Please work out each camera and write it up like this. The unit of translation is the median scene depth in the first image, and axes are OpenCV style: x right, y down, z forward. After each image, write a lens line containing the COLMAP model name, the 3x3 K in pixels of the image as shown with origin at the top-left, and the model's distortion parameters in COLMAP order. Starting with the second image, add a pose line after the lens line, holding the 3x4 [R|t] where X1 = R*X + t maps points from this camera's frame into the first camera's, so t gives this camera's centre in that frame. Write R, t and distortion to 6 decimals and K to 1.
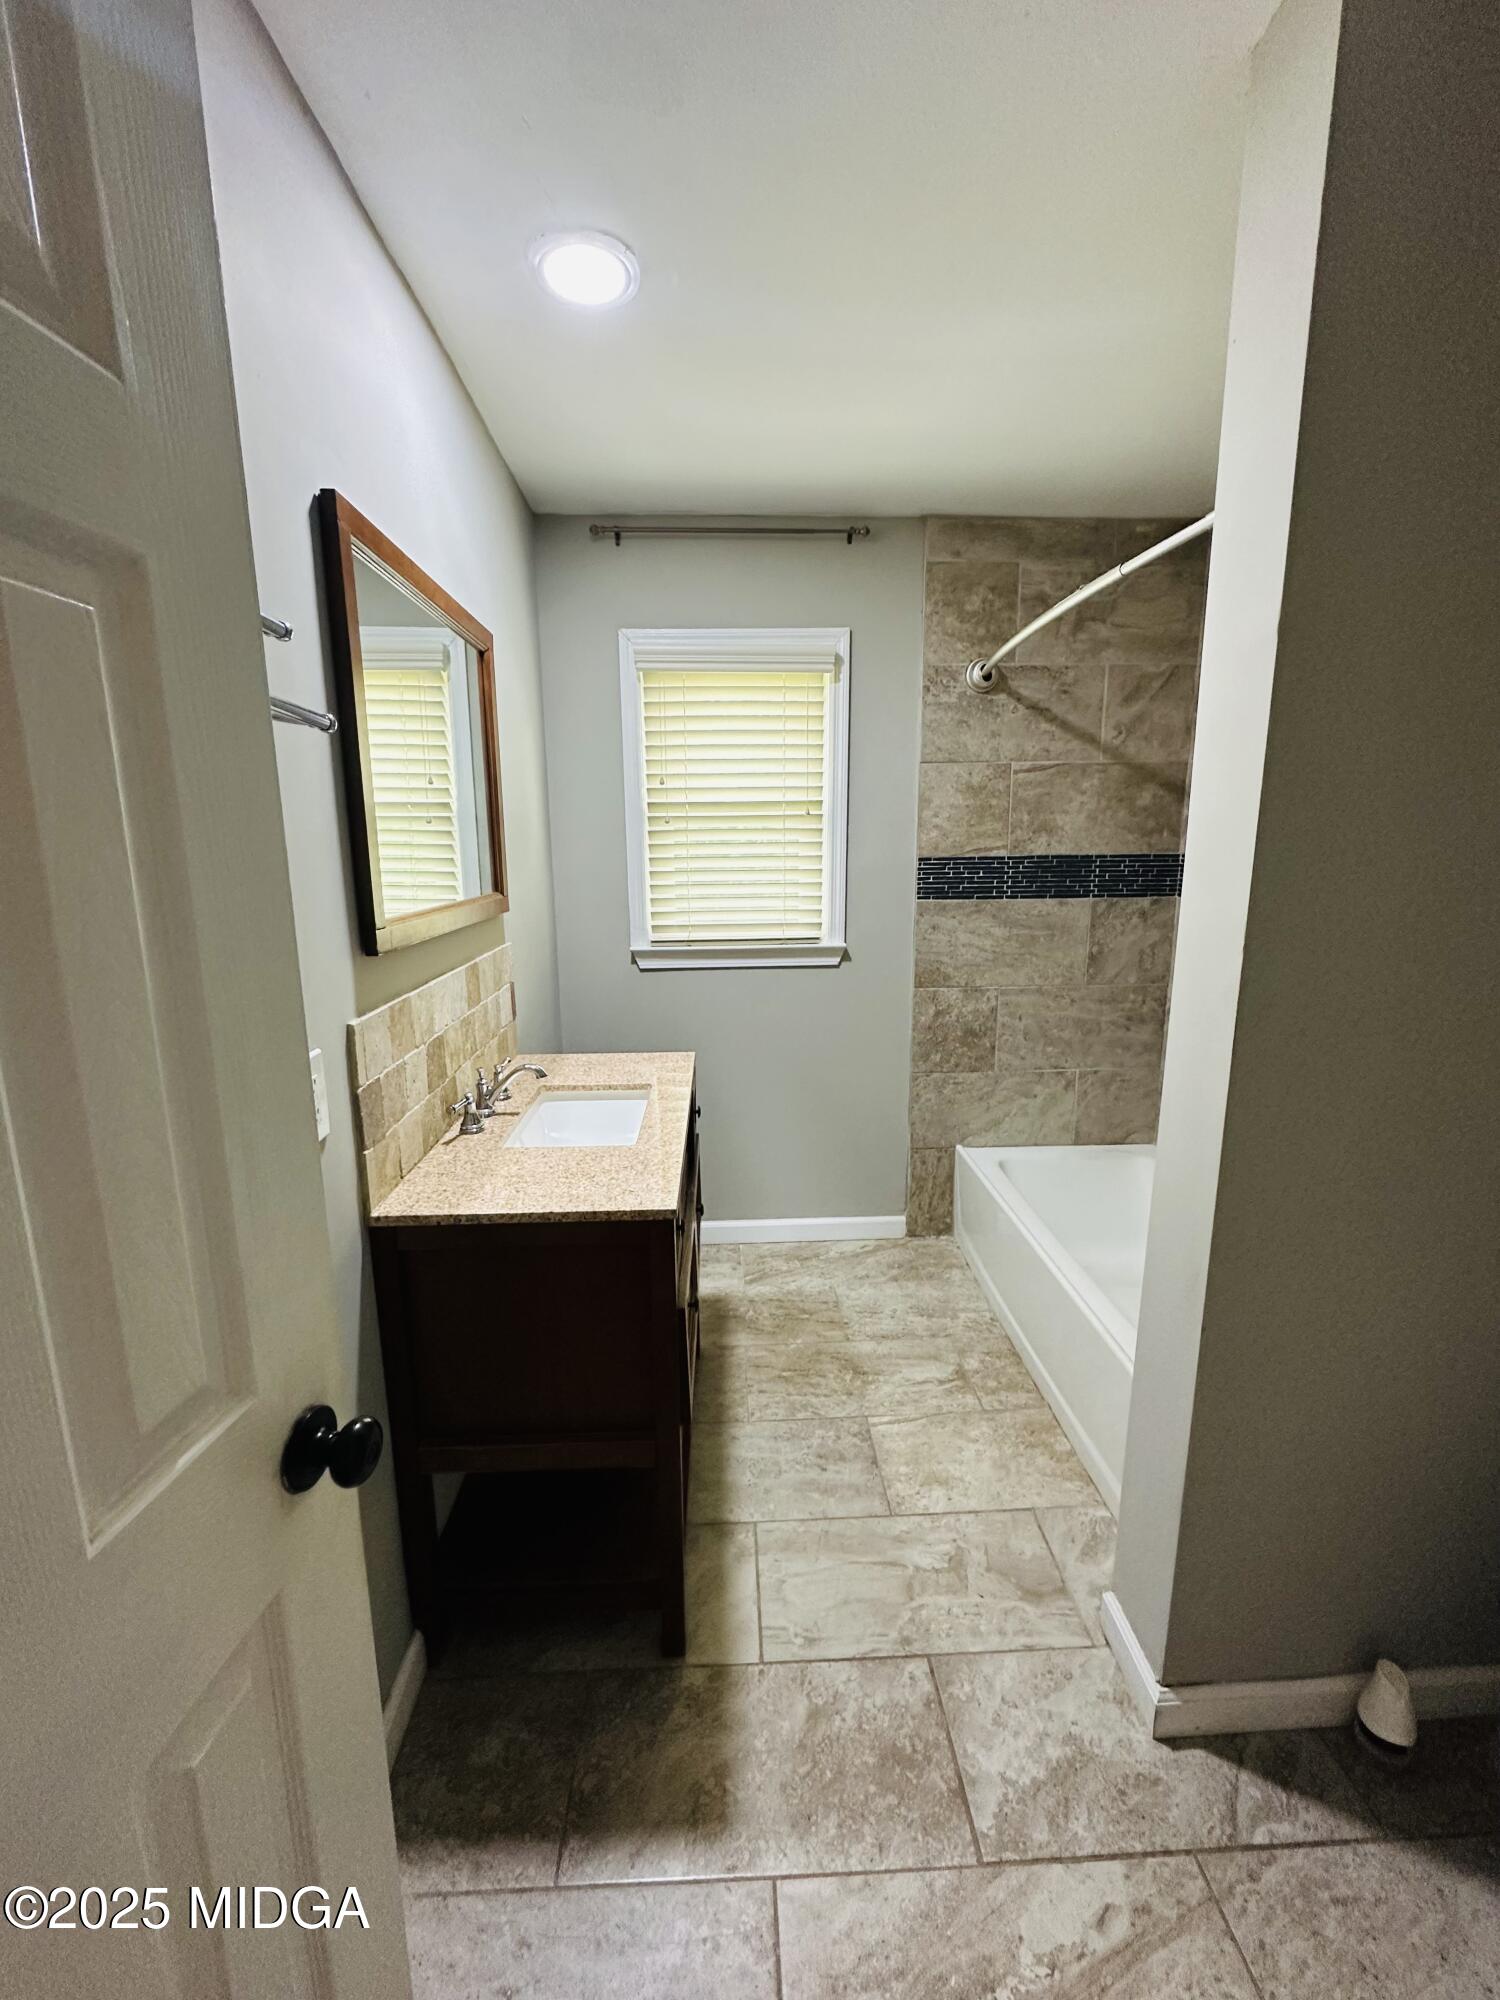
lens RADIAL K [[802.1, 0, 749.1], [0, 802.1, 996.7], [0, 0, 1]] dist [-0.003558, 0.000126]
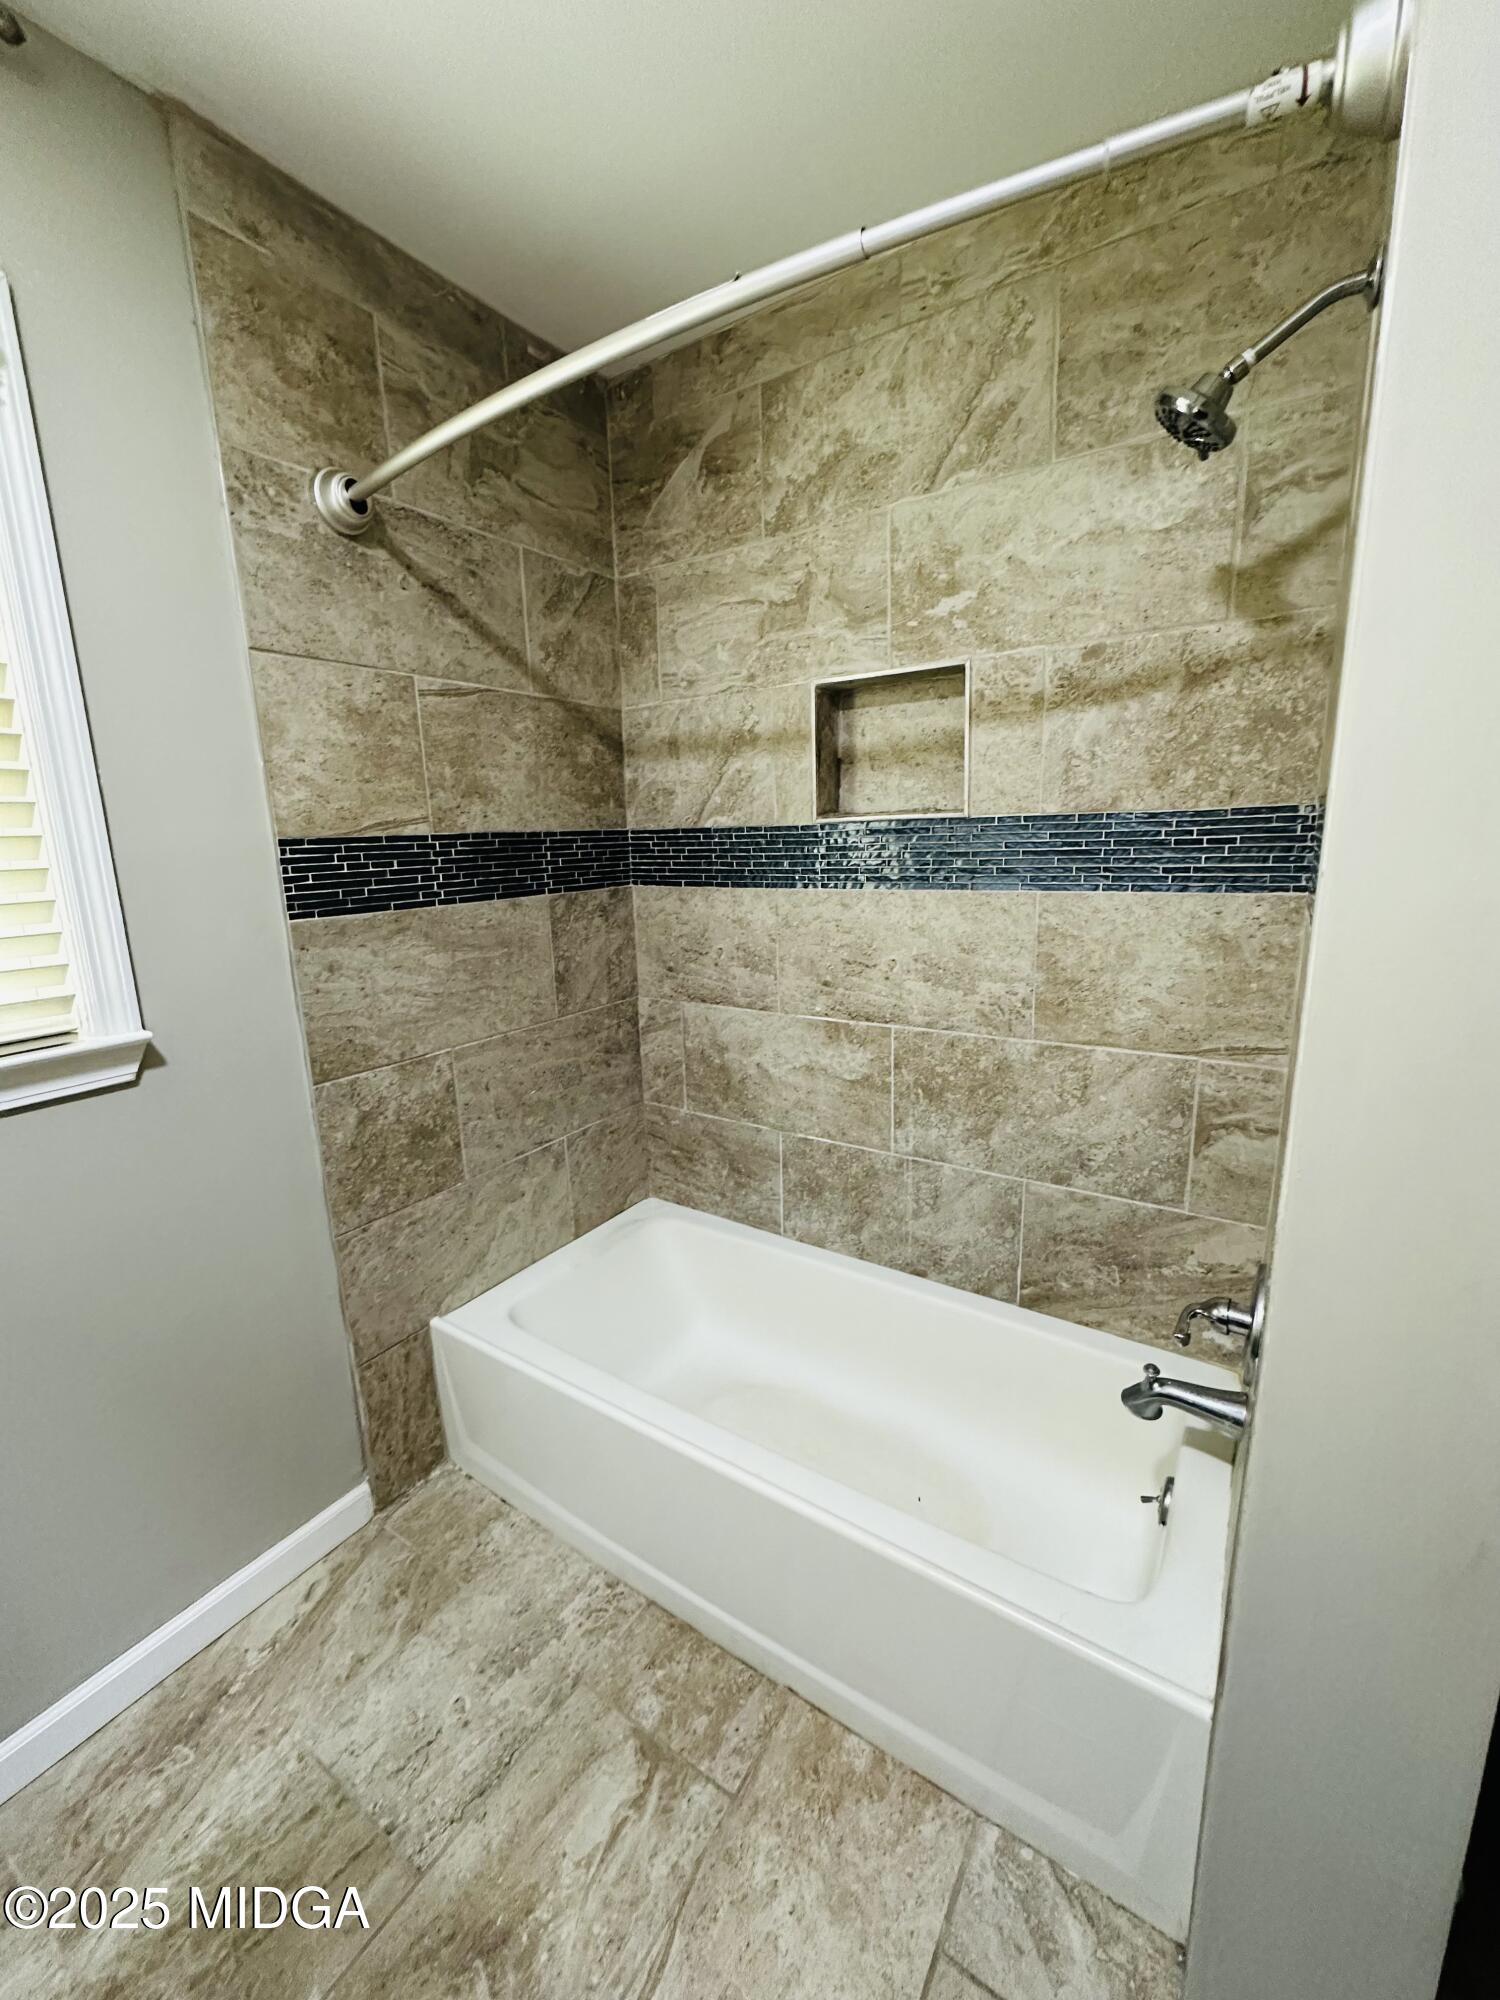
lens RADIAL K [[802.1, 0, 757.9], [0, 802.1, 1000.1], [0, 0, 1]] dist [-0.003558, 0.000126]
pose [[0.575360, -0.173259, 0.799339, -0.041856], [0.168150, 0.981486, 0.091706, -0.071143], [-0.800429, 0.081644, 0.593842, 0.482178]]
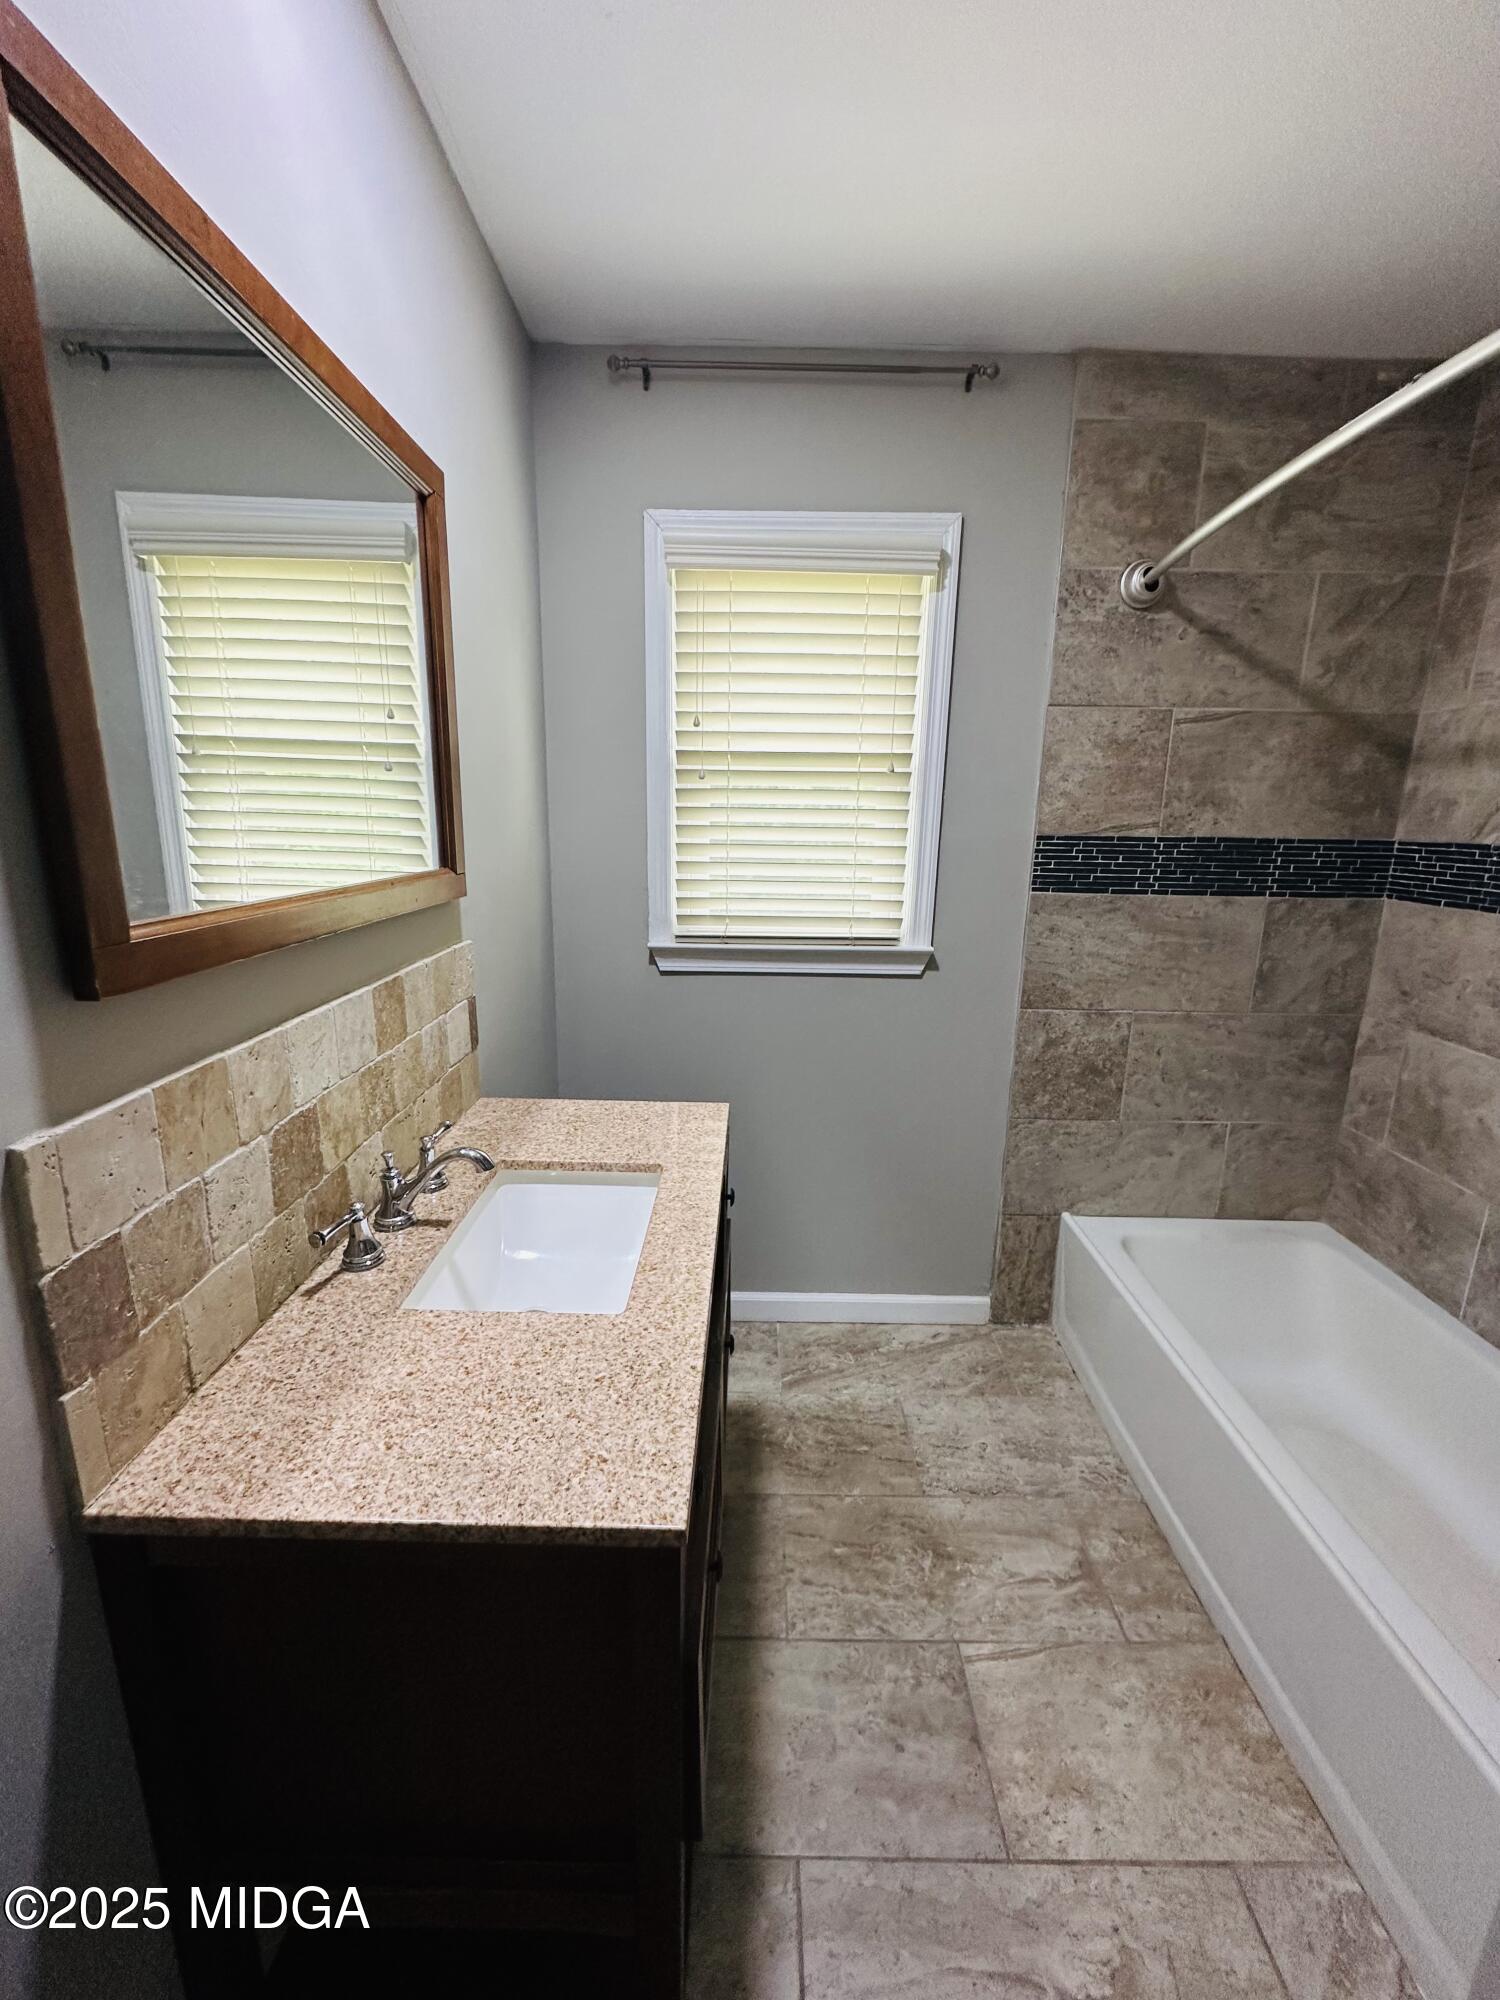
lens RADIAL K [[802.1, 0, 751.7], [0, 802.1, 999.5], [0, 0, 1]] dist [-0.003558, 0.000126]
pose [[0.998647, 0.037035, -0.036501, -0.021435], [-0.035701, 0.998694, 0.036538, -0.041074], [0.037807, -0.035185, 0.998665, 0.254396]]
